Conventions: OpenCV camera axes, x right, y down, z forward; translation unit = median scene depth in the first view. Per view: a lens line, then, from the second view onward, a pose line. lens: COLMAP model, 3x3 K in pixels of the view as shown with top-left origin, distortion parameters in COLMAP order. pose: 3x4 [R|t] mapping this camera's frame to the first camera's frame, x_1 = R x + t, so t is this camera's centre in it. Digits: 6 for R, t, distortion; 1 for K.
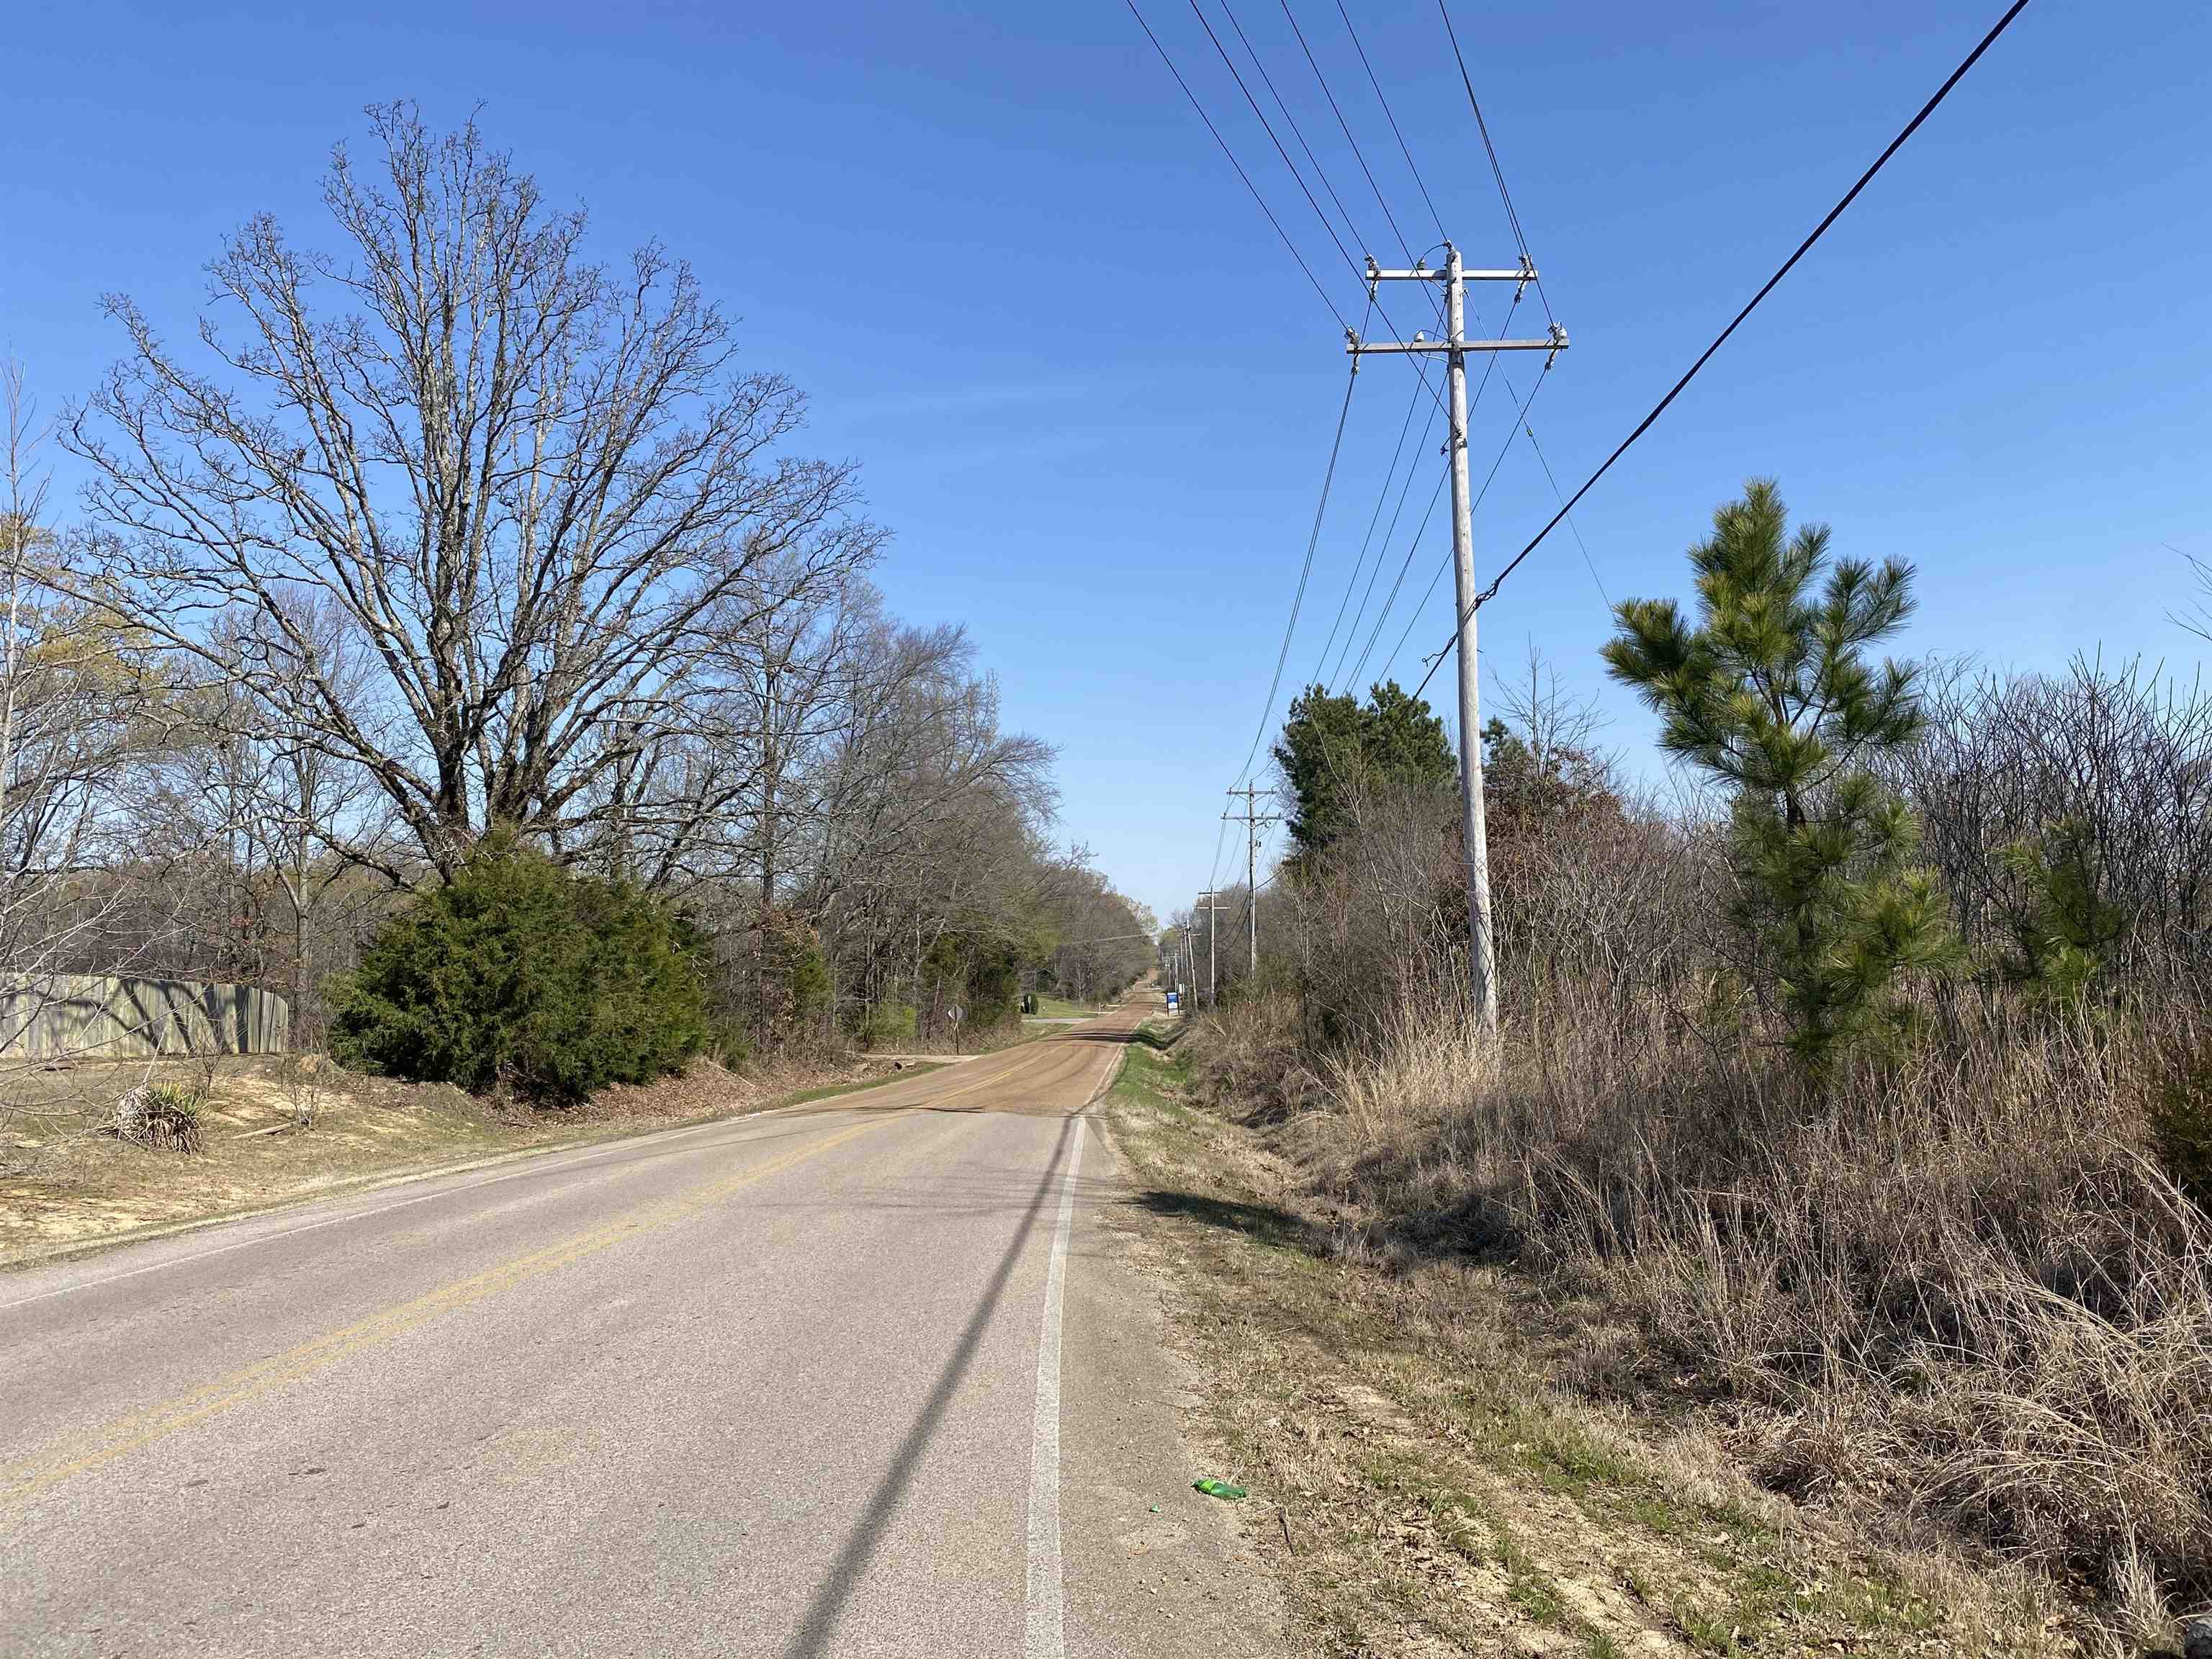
lens RADIAL K [[1679.4, 0, 1103.0], [0, 1679.4, 827.4], [0, 0, 1]] dist [0.007725, 0.004514]
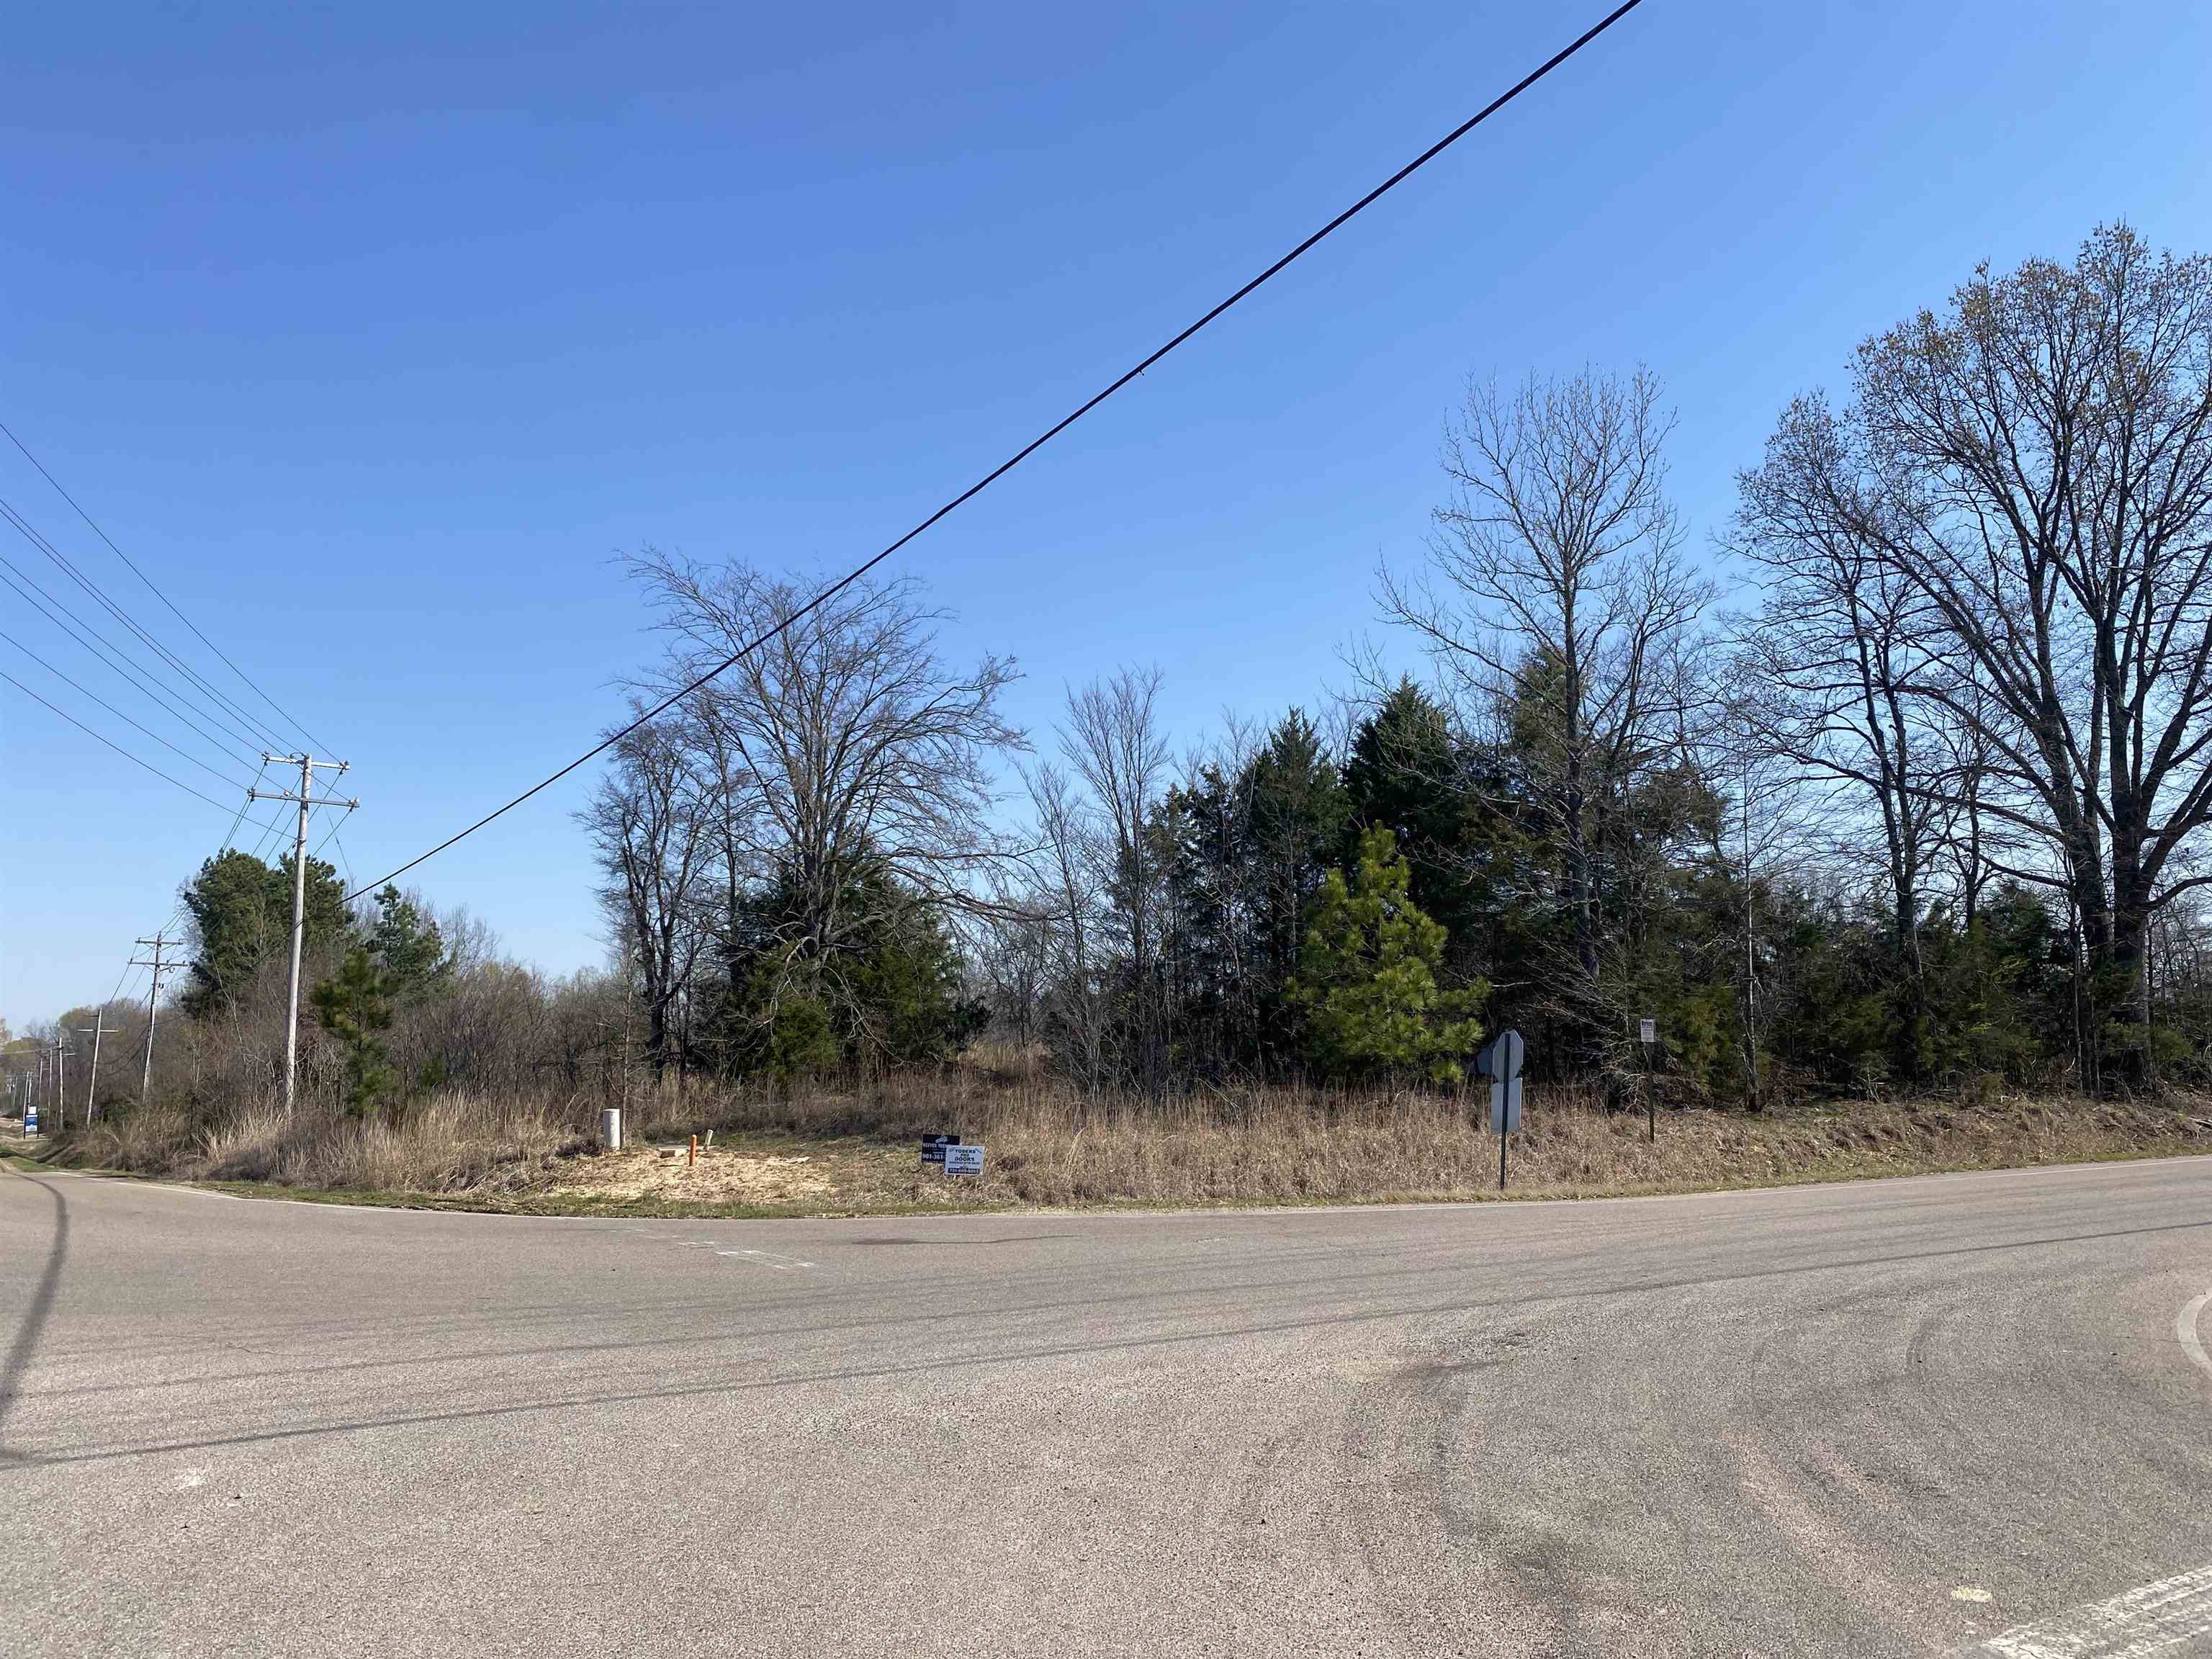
lens RADIAL K [[1679.4, 0, 1102.8], [0, 1679.4, 822.3], [0, 0, 1]] dist [0.007725, 0.004514]
pose [[0.819554, 0.101873, 0.563873, -0.040579], [-0.059022, 0.993843, -0.093770, -0.028274], [-0.569954, 0.043568, 0.820521, -0.330987]]
